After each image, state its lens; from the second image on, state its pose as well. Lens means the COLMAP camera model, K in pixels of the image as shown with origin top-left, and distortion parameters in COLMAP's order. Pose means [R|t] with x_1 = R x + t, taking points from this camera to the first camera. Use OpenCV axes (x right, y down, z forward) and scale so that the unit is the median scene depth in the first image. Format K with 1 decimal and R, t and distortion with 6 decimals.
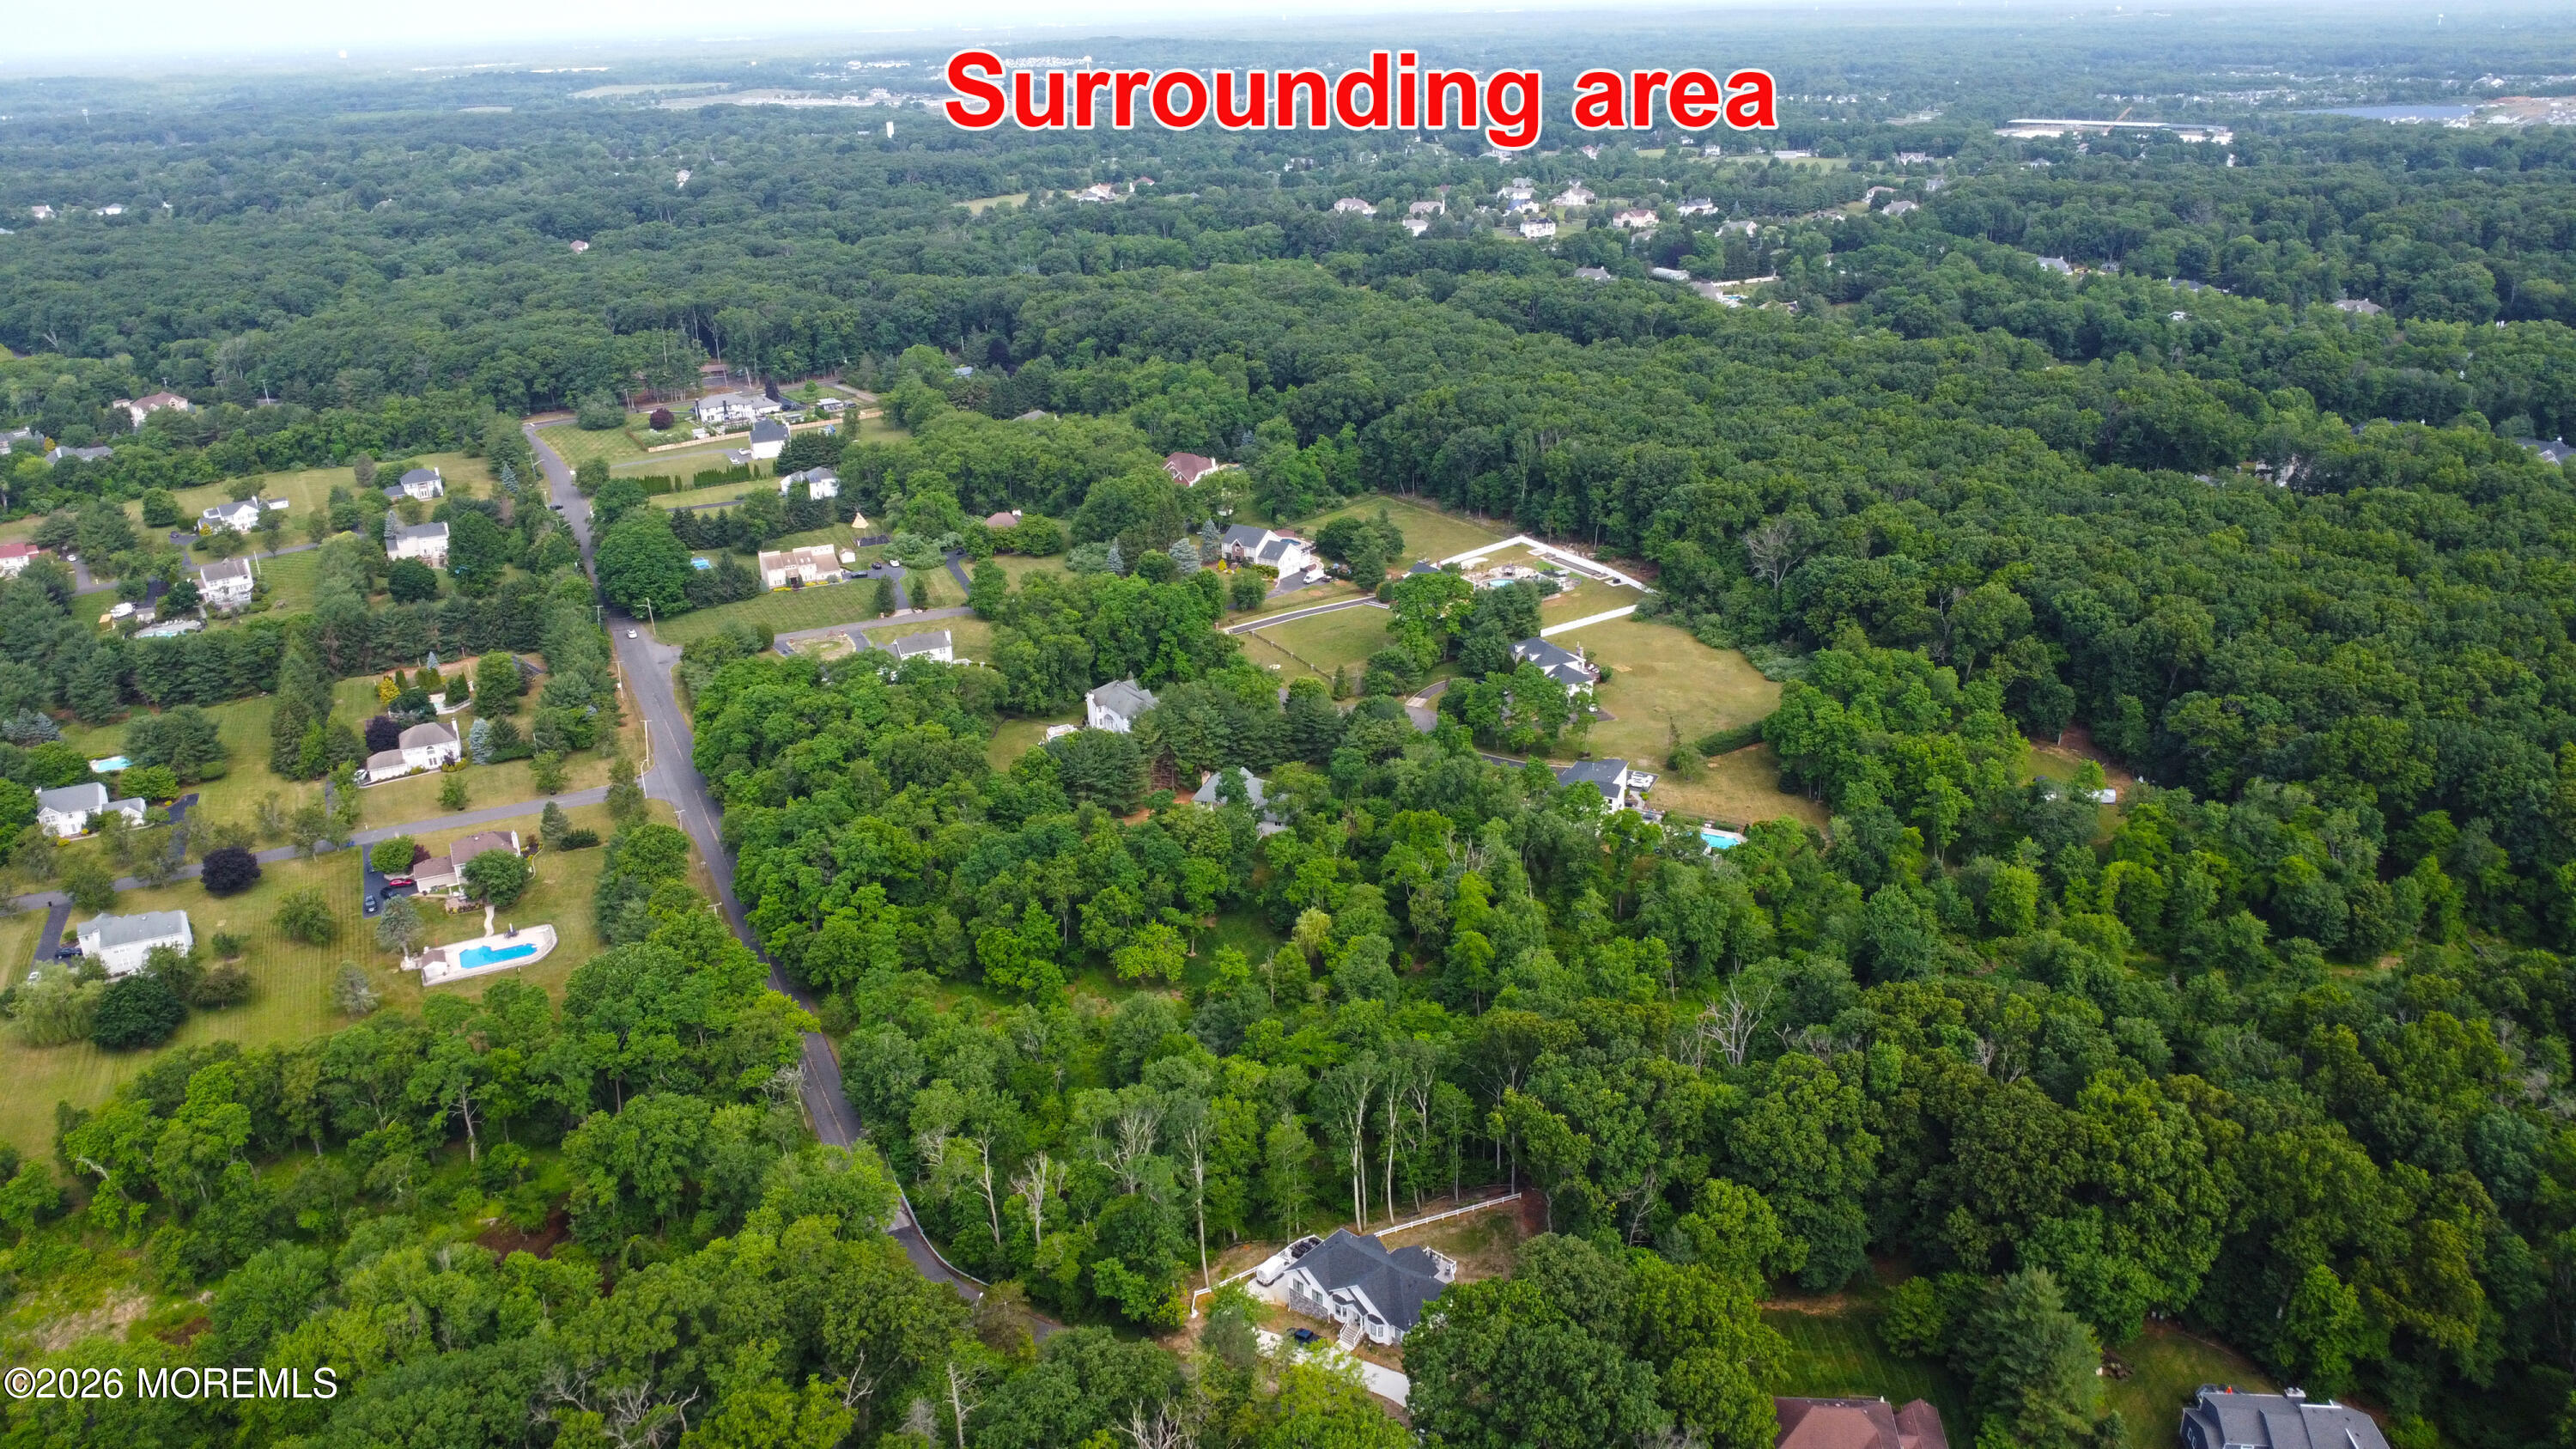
lens RADIAL K [[1863.1, 0, 1287.8], [0, 1863.1, 736.1], [0, 0, 1]] dist [-0.032029, -0.004042]
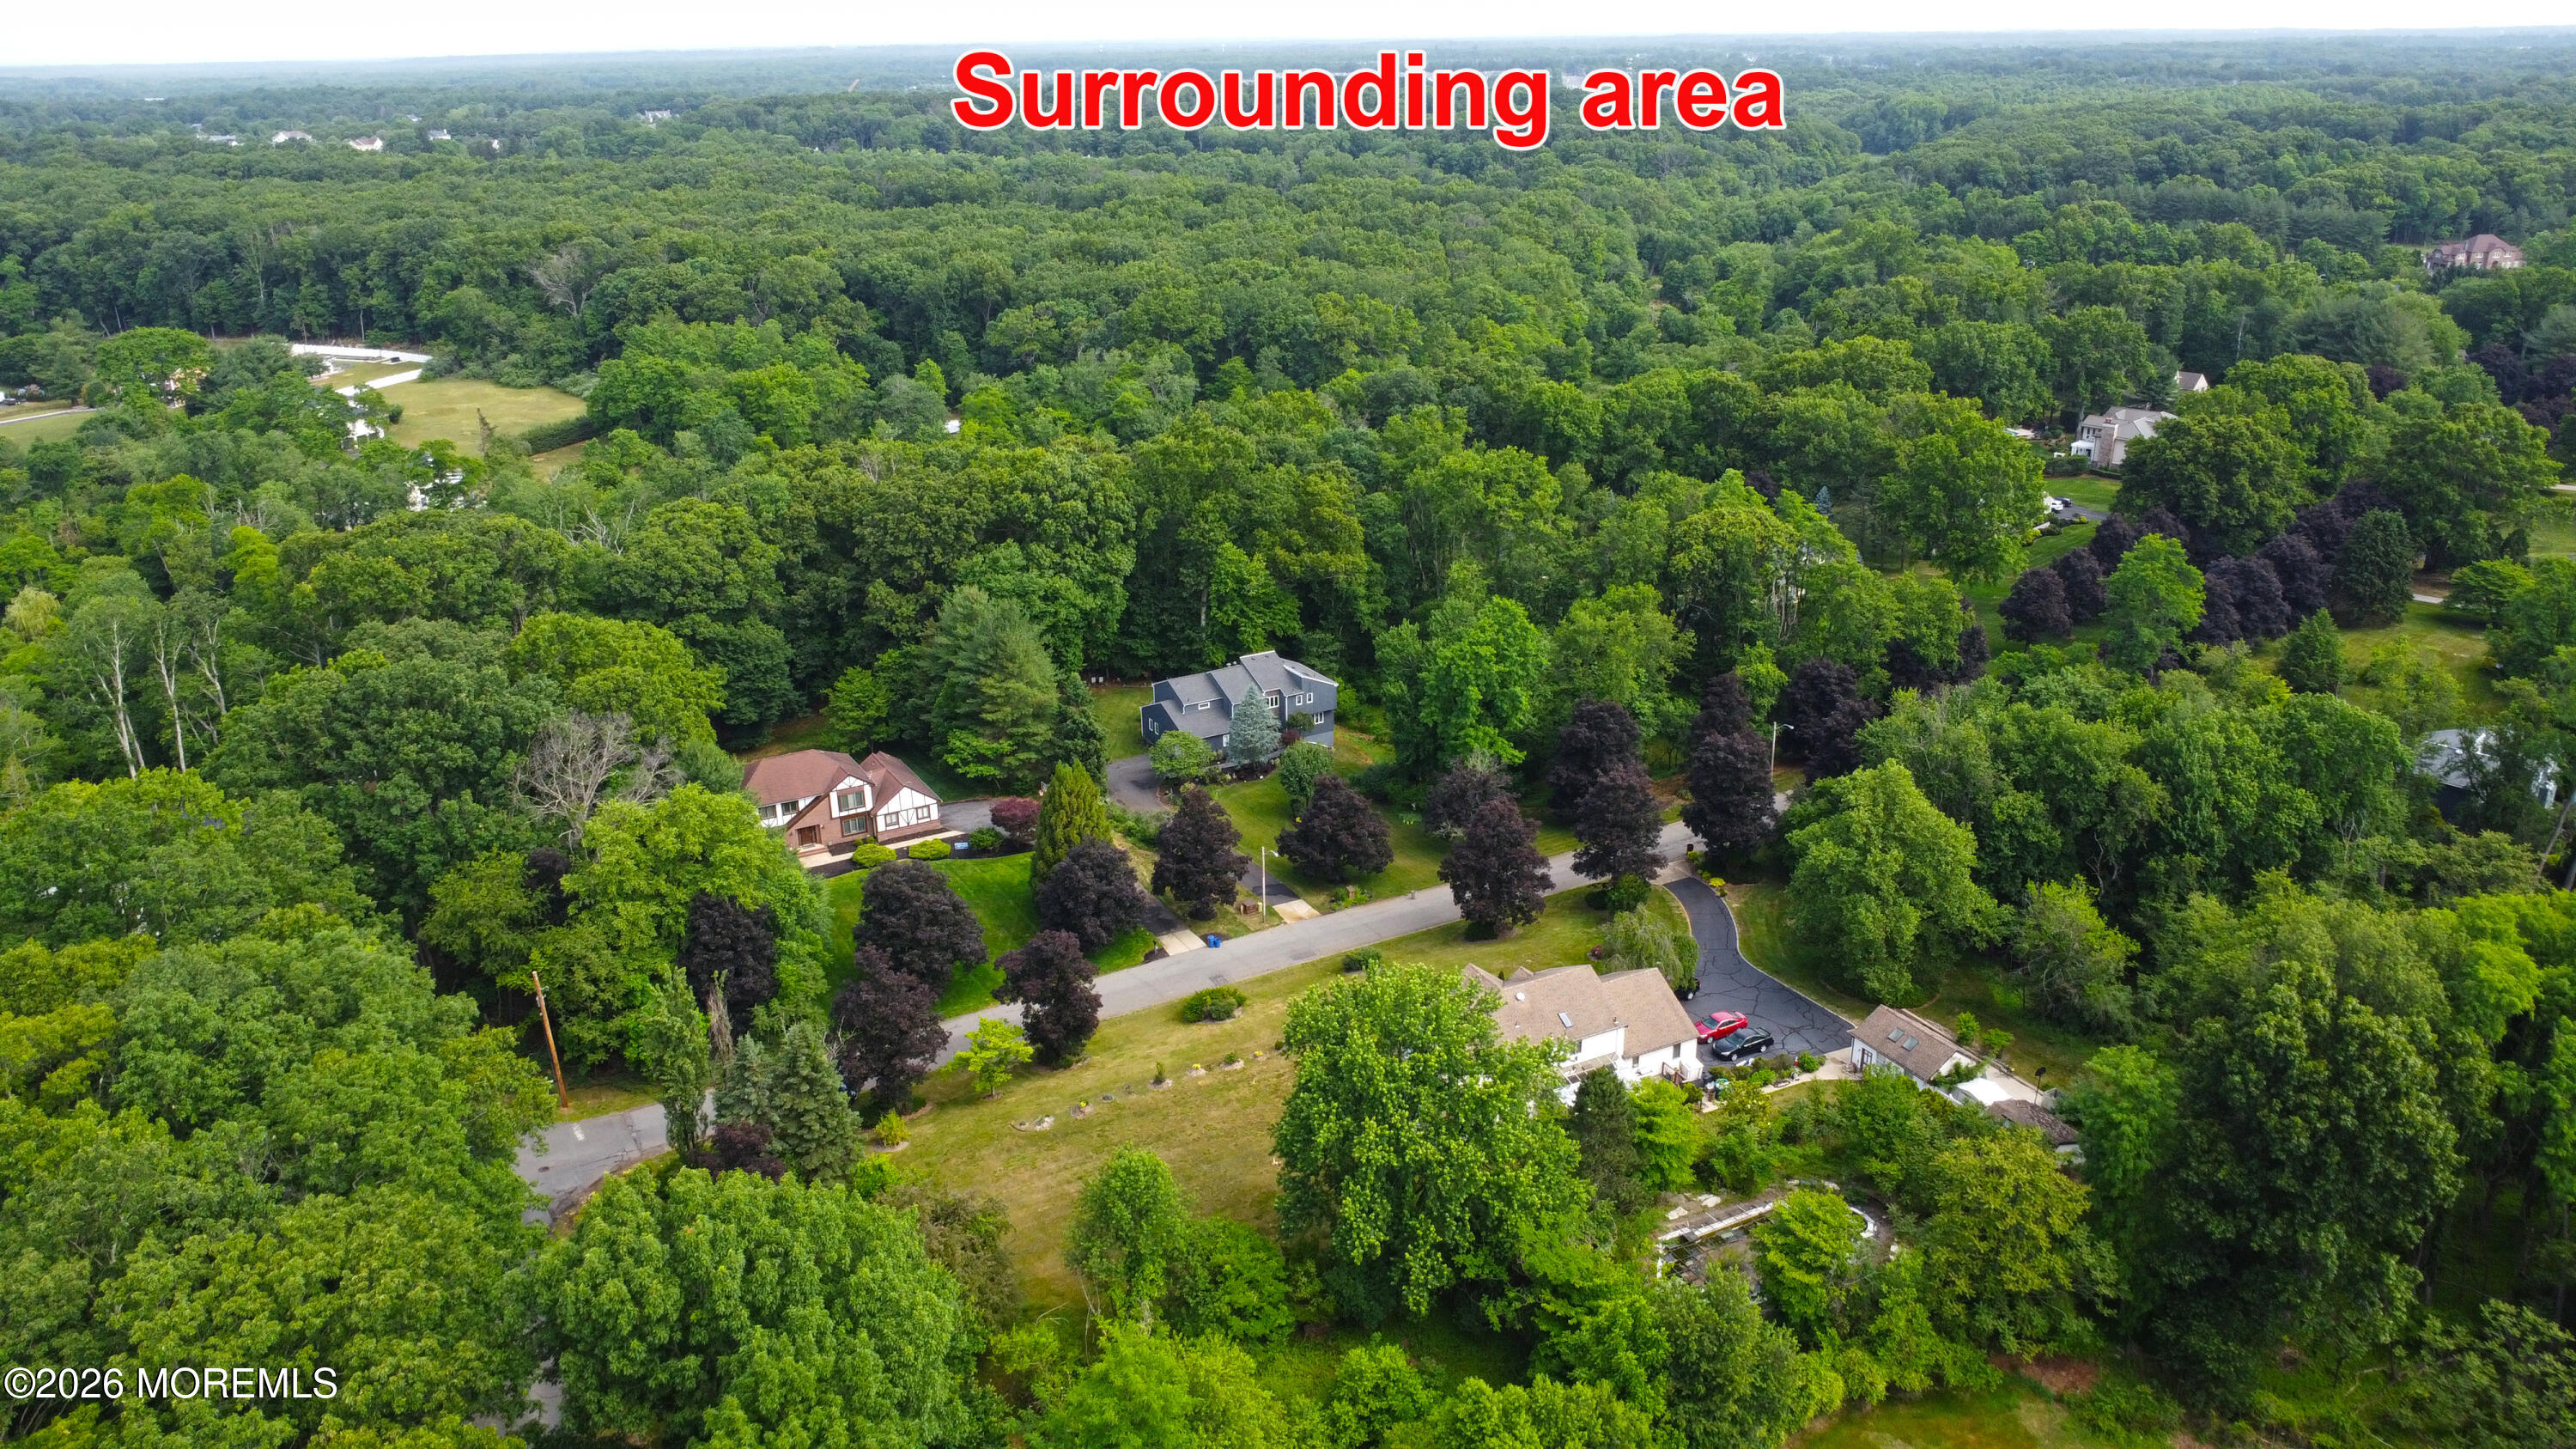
lens RADIAL K [[1863.7, 0, 1291.6], [0, 1863.7, 731.4], [0, 0, 1]] dist [-0.030887, 0.002619]
pose [[0.810715, -0.196790, 0.551376, 0.008356], [0.215518, 0.975993, 0.031452, 0.293866], [-0.544329, 0.093332, 0.833664, 0.115793]]
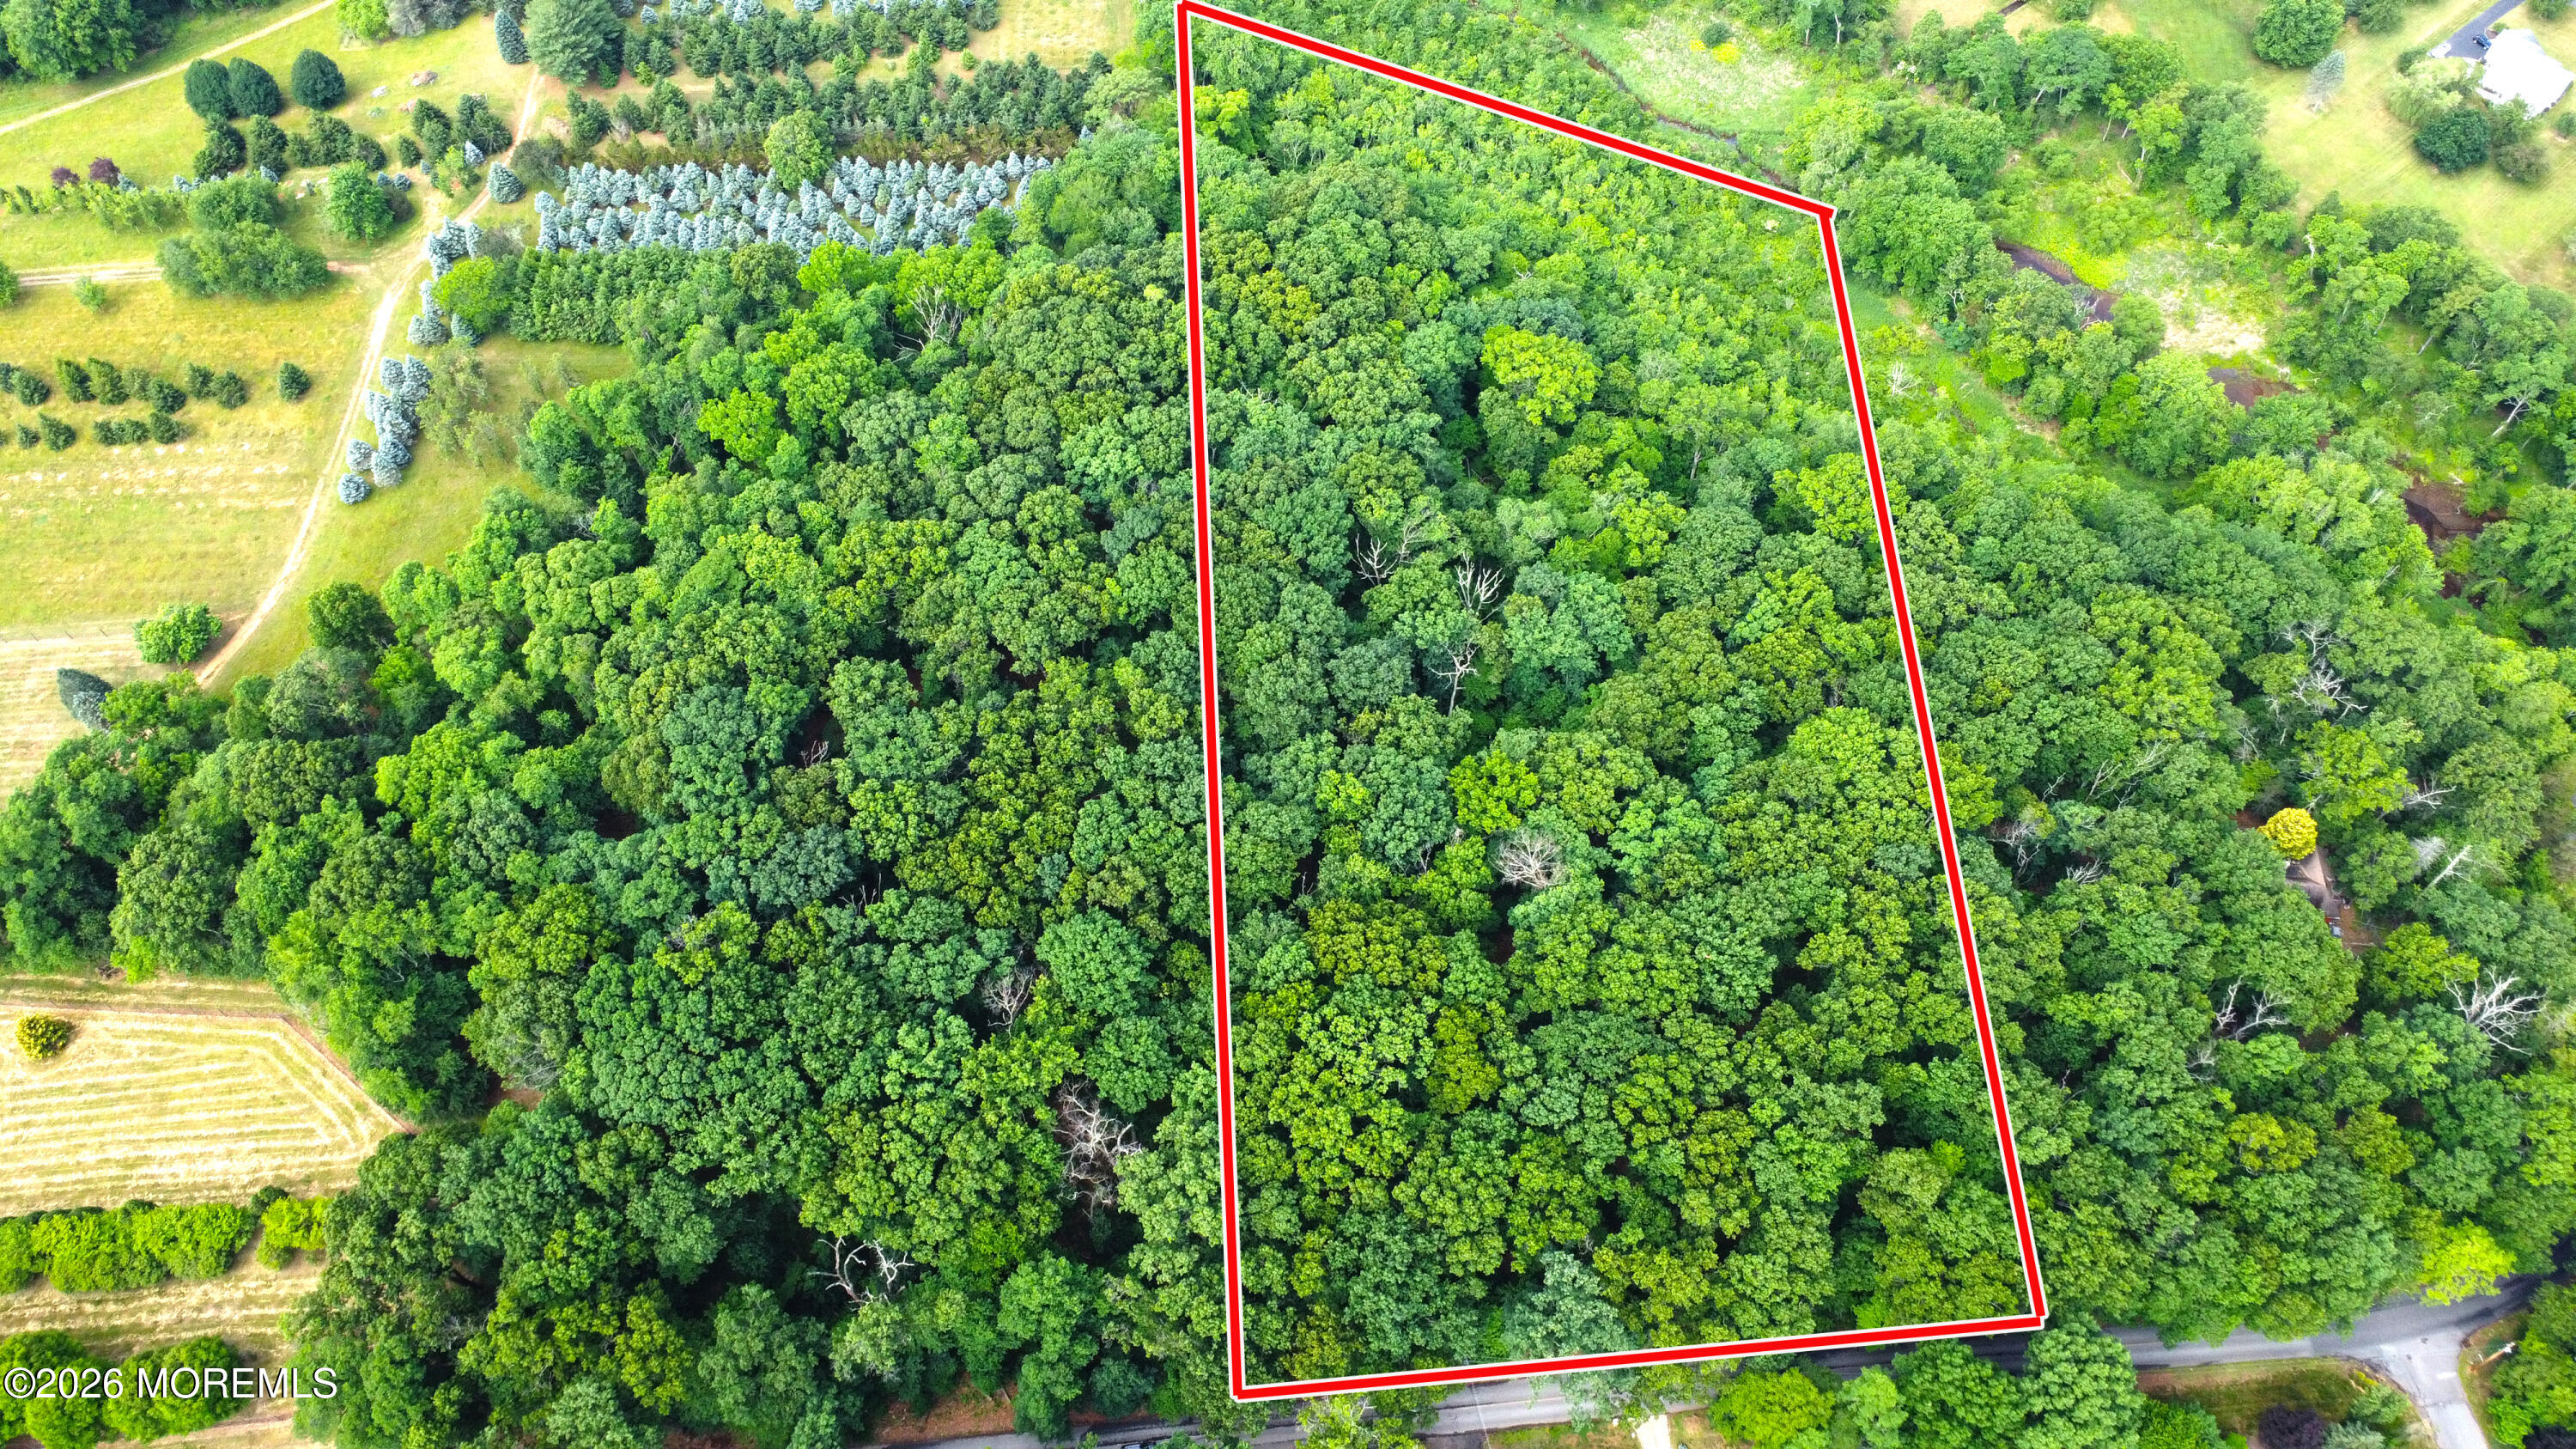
lens RADIAL K [[1849.1, 0, 1288.0], [0, 1849.1, 724.5], [0, 0, 1]] dist [-0.019061, -0.005930]
pose [[0.241712, 0.823290, -0.513585, 0.174160], [-0.356223, 0.567610, 0.742242, -0.310104], [0.902596, 0.003542, 0.430473, -0.298125]]
